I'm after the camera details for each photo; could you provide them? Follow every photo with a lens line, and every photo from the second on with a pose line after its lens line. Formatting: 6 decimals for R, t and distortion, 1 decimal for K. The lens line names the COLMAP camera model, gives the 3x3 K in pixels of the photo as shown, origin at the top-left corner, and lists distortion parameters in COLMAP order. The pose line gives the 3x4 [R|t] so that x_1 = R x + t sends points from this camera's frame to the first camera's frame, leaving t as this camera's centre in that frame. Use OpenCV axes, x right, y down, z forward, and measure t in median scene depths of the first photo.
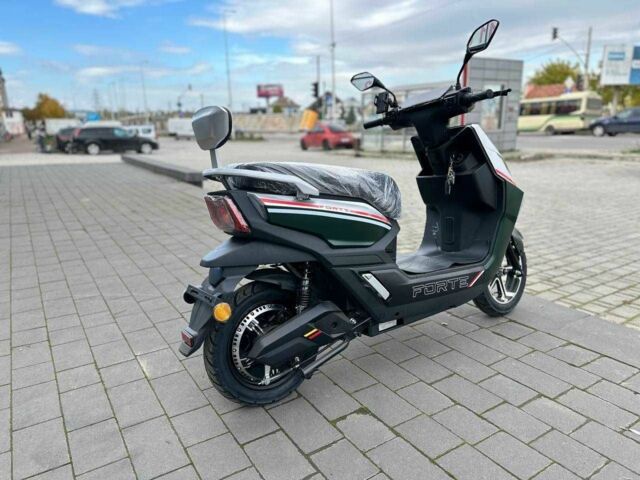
lens RADIAL K [[443.8, 0, 317.6], [0, 443.8, 256.2], [0, 0, 1]] dist [-0.001333, -0.008051]
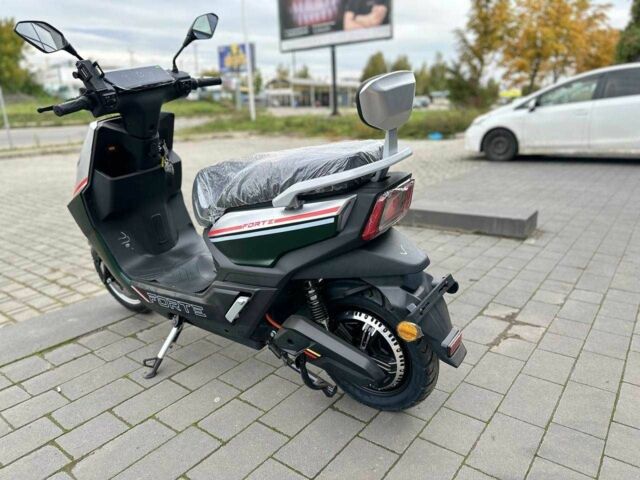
lens RADIAL K [[443.8, 0, 317.6], [0, 443.8, 256.2], [0, 0, 1]] dist [-0.001333, -0.008051]
pose [[-0.325509, -0.266396, 0.907236, -0.489761], [0.293903, 0.883456, 0.364864, -0.187105], [-0.898702, 0.385406, -0.209278, 0.702869]]
